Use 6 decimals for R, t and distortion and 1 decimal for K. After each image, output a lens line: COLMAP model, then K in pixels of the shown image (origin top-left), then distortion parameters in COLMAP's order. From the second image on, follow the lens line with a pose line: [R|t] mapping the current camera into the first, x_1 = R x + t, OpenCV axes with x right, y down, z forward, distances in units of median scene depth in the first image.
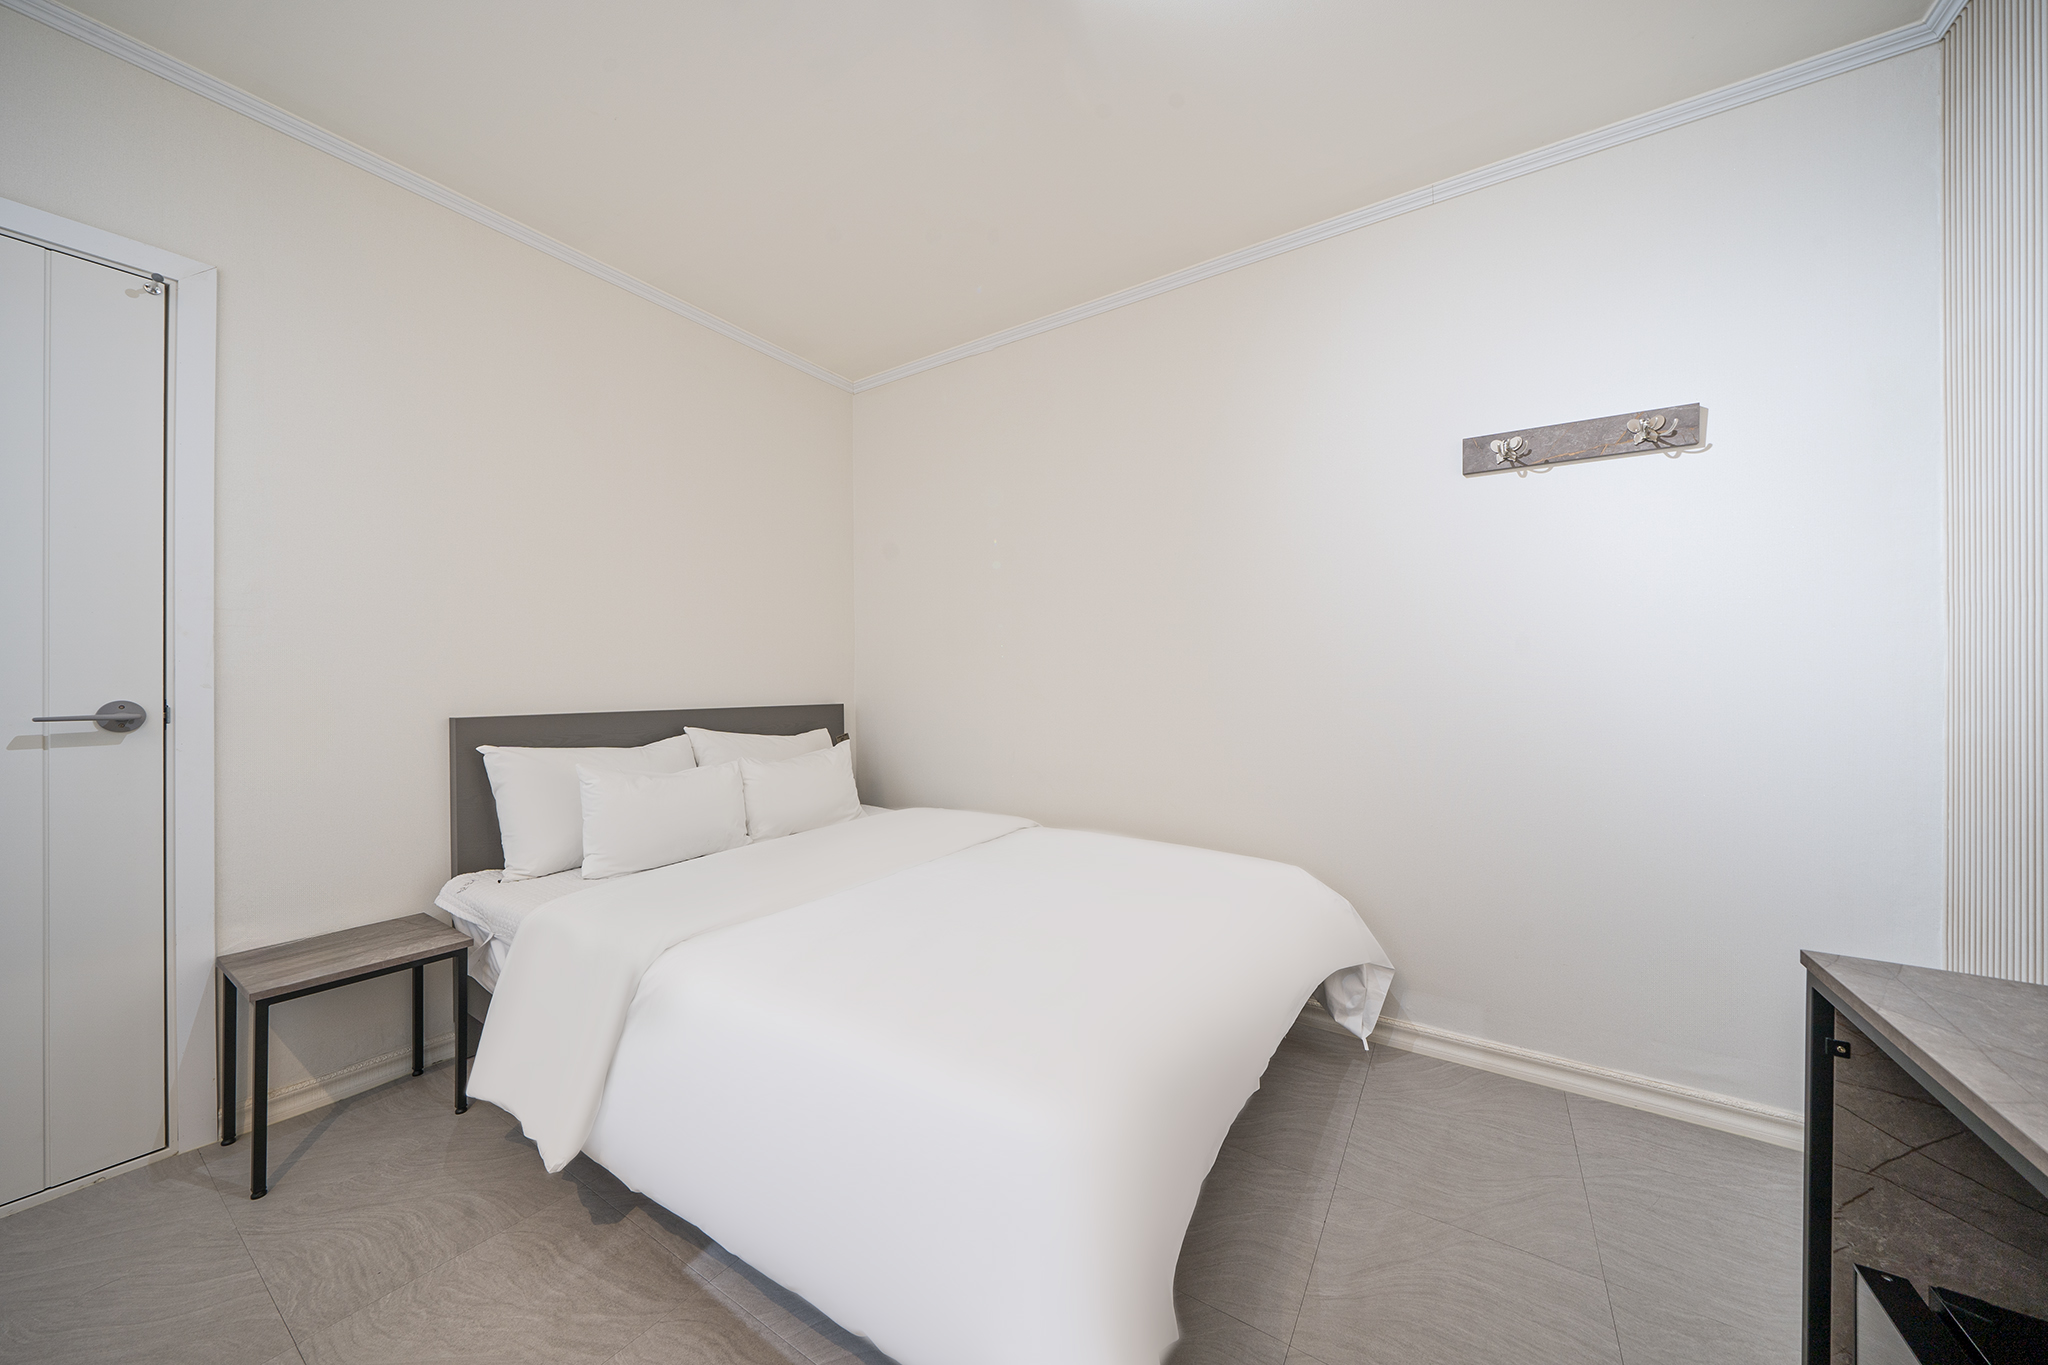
lens RADIAL K [[703.7, 0, 1021.0], [0, 703.7, 695.9], [0, 0, 1]] dist [-0.009441, -0.000082]
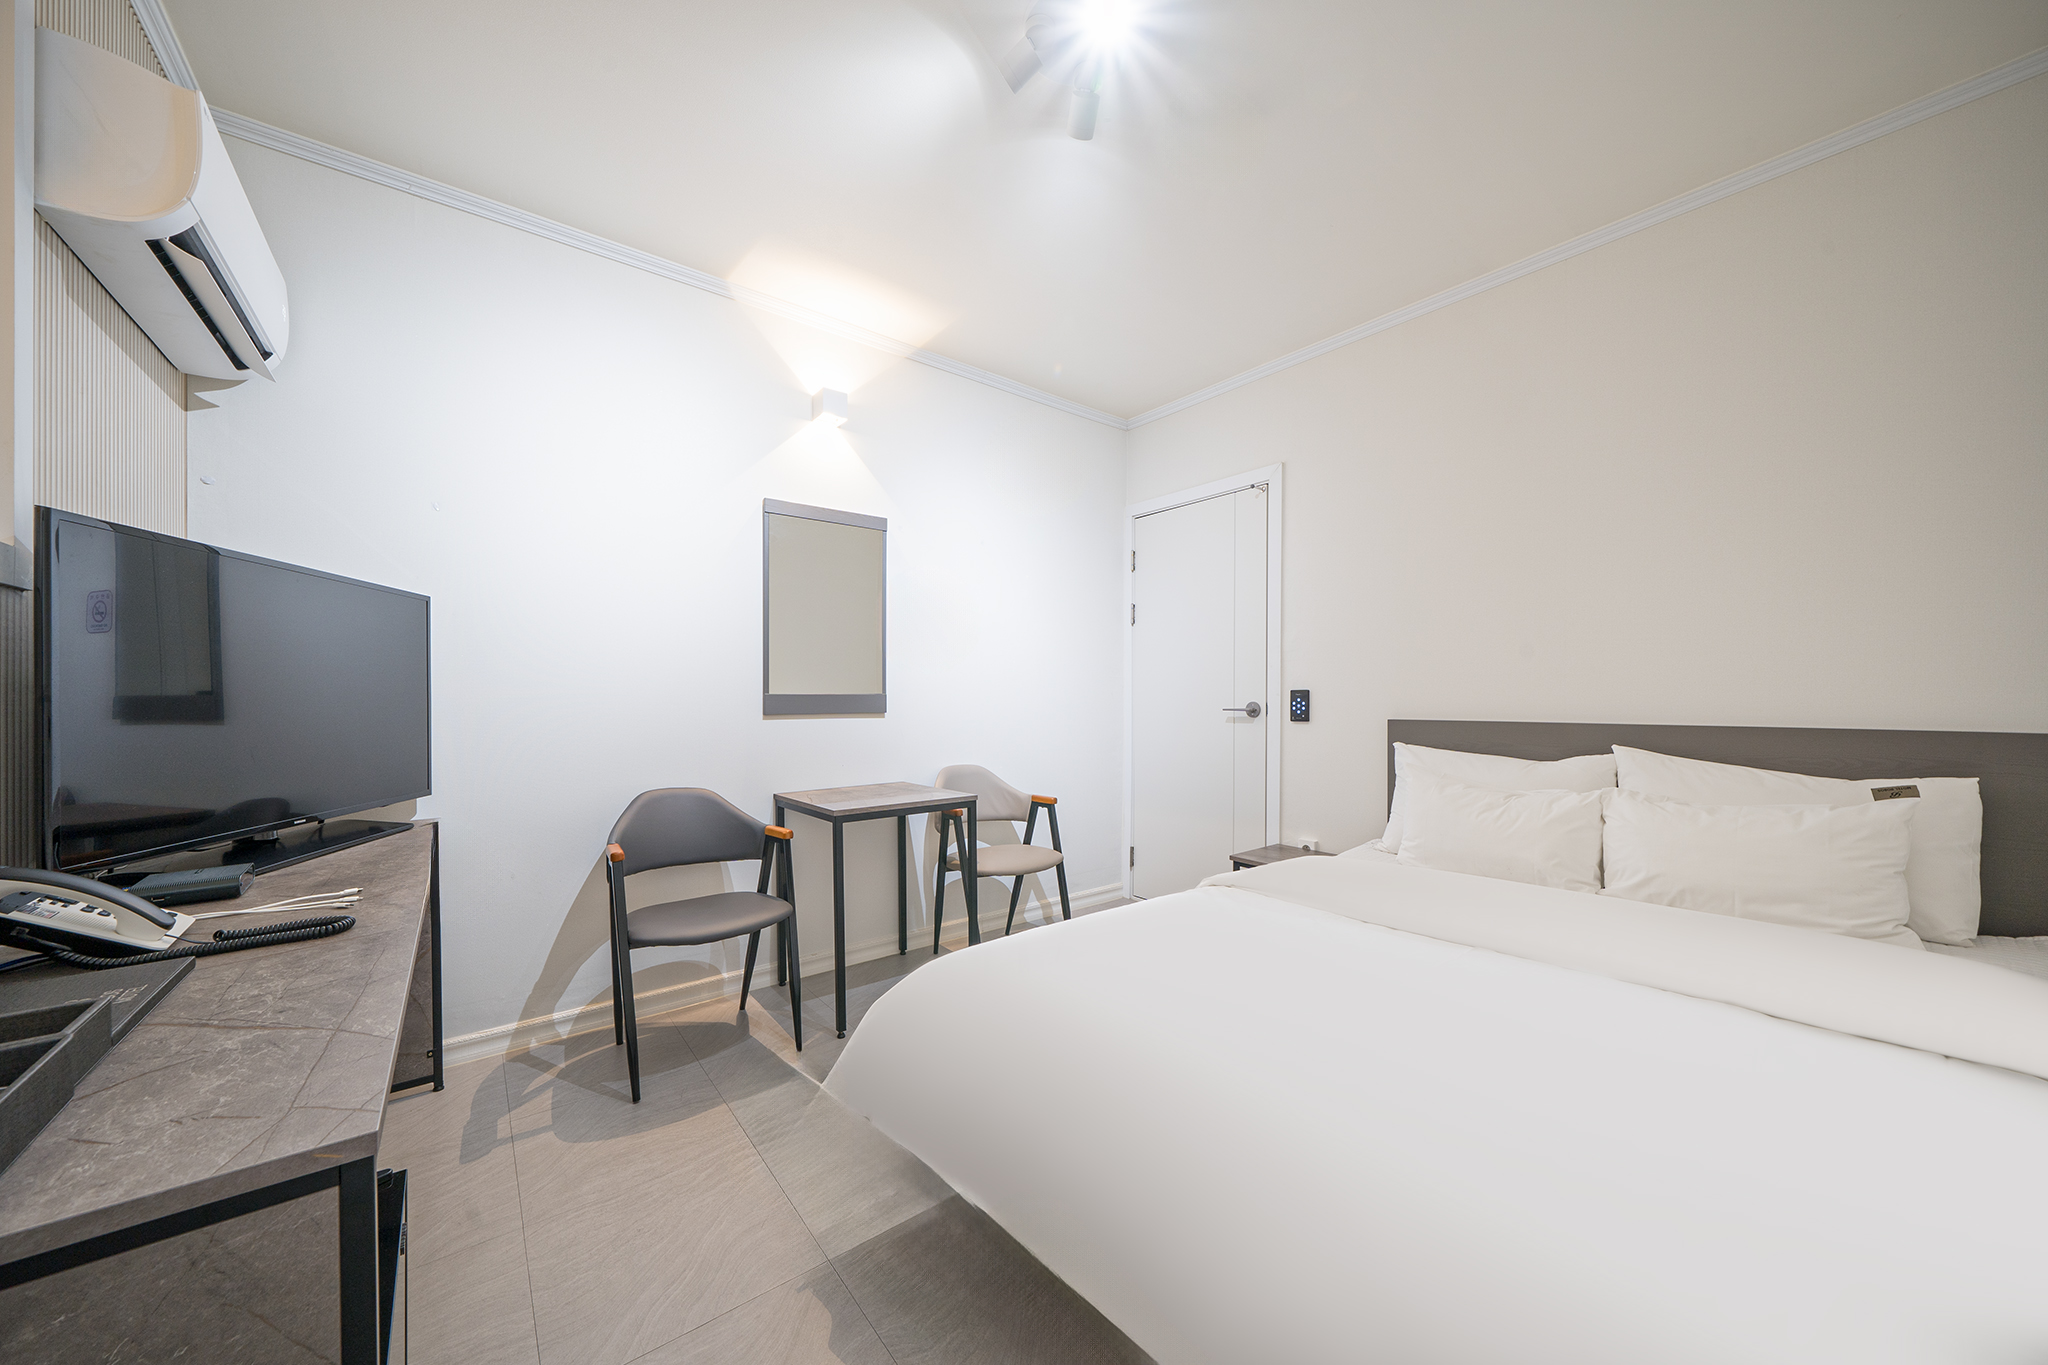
lens RADIAL K [[703.7, 0, 1021.0], [0, 703.7, 695.9], [0, 0, 1]] dist [-0.009441, -0.000082]
pose [[-0.298107, 0.007934, -0.954499, 0.794111], [-0.010290, 0.999881, 0.011525, -0.024654], [0.954477, 0.013257, -0.297990, 0.895238]]
